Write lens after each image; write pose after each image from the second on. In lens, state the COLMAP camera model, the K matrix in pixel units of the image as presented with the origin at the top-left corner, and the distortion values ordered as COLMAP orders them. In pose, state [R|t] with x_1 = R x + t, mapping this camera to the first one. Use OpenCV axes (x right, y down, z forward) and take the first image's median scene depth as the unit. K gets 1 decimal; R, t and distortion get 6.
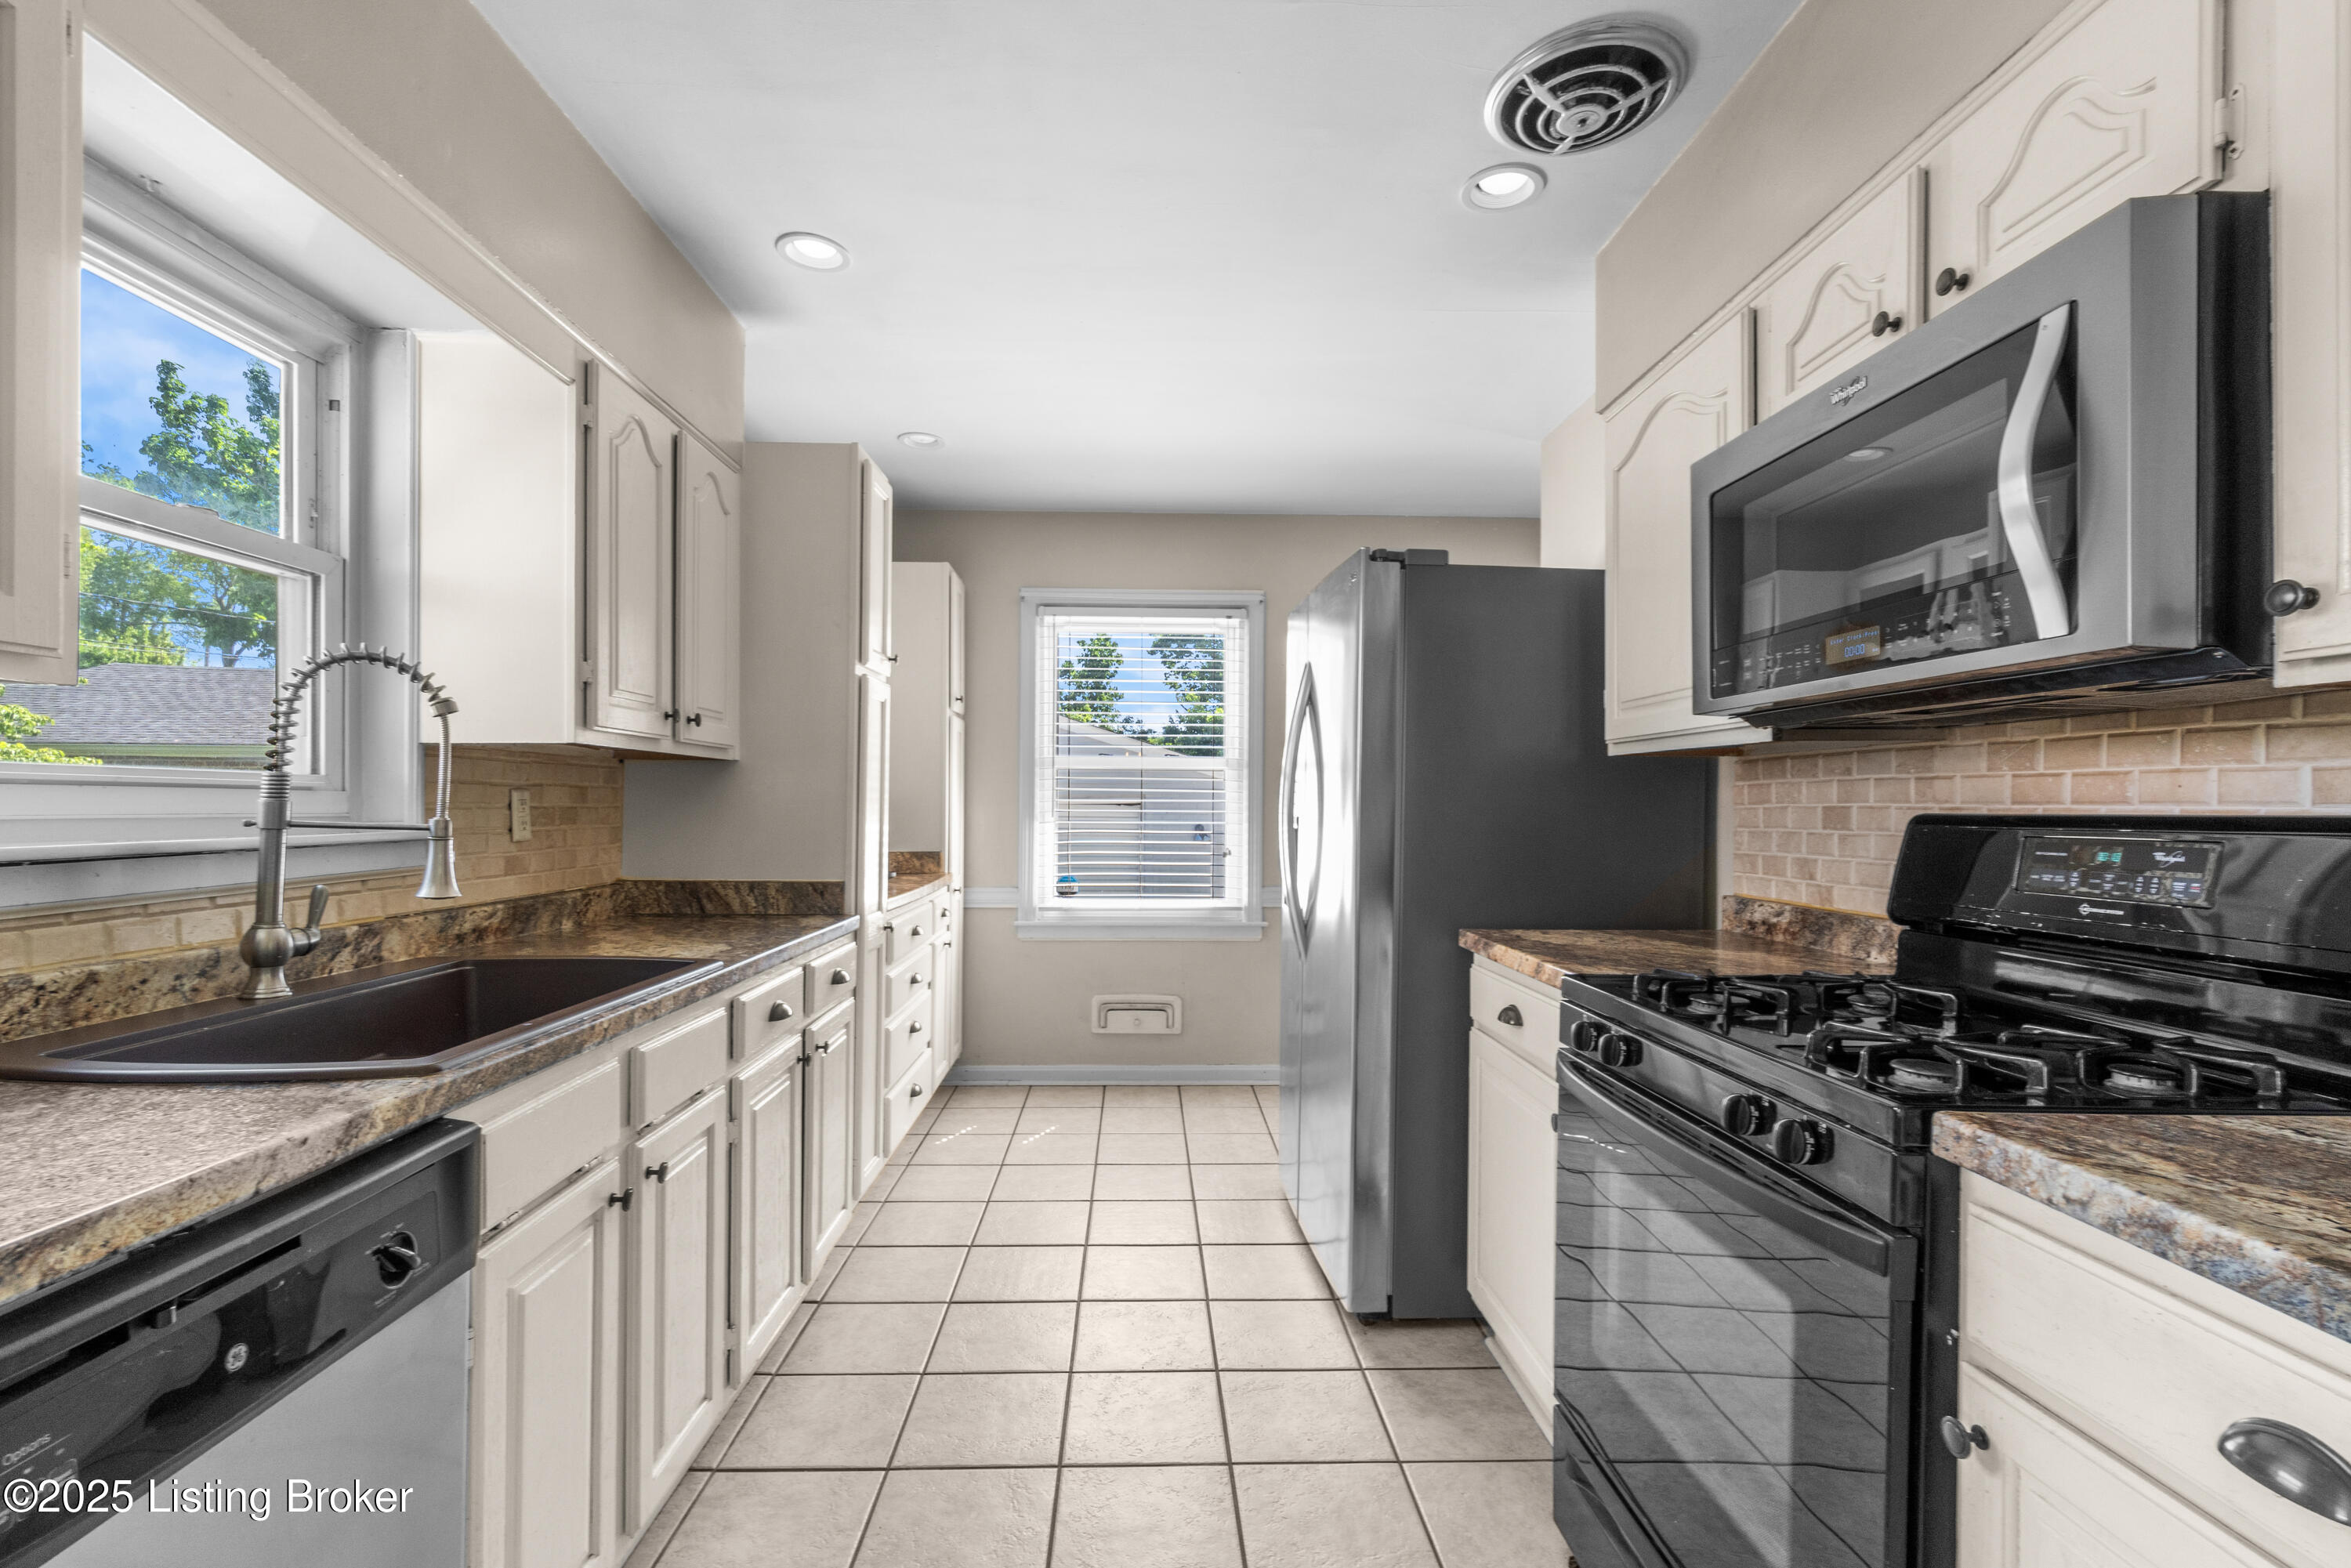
lens RADIAL K [[1041.3, 0, 1148.1], [0, 1041.3, 797.4], [0, 0, 1]] dist [-0.012755, 0.000489]
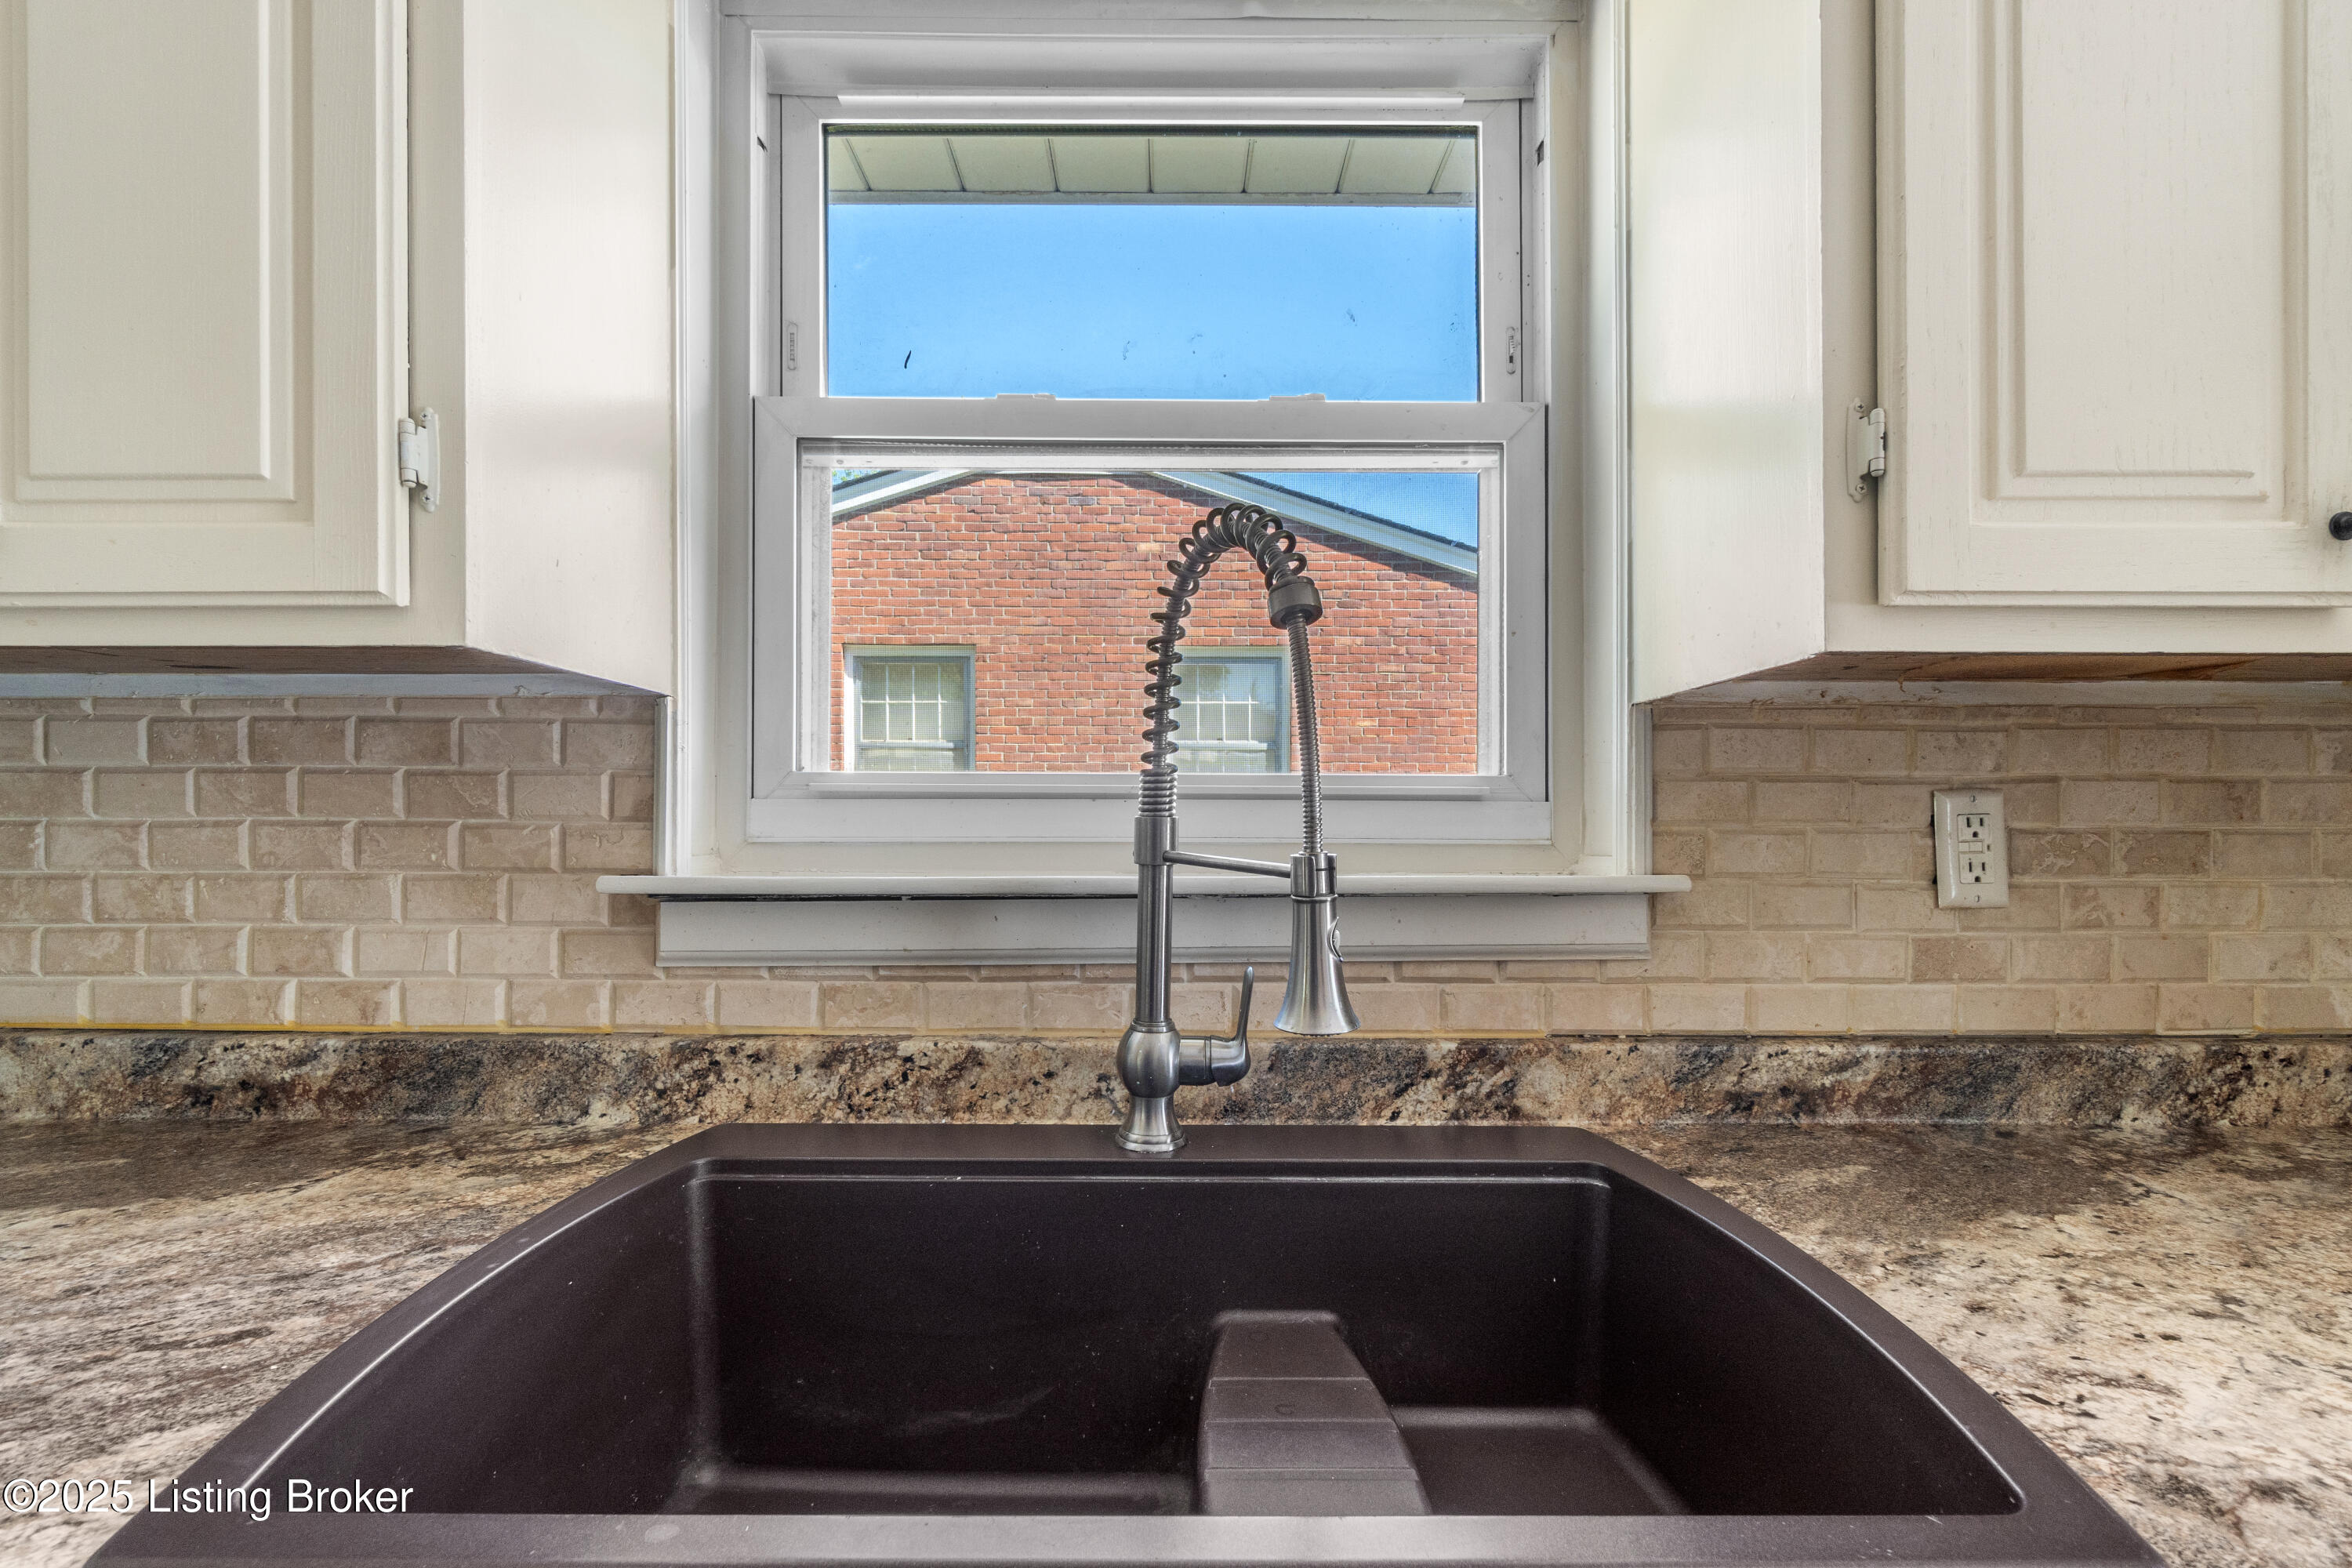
lens RADIAL K [[1006.2, 0, 1181.9], [0, 1006.2, 819.6], [0, 0, 1]] dist [-0.003940, -0.000071]
pose [[-0.003797, -0.005552, -0.999977, -0.172342], [0.005620, 0.999969, -0.005574, 0.005137], [0.999977, -0.005641, -0.003766, 0.656893]]
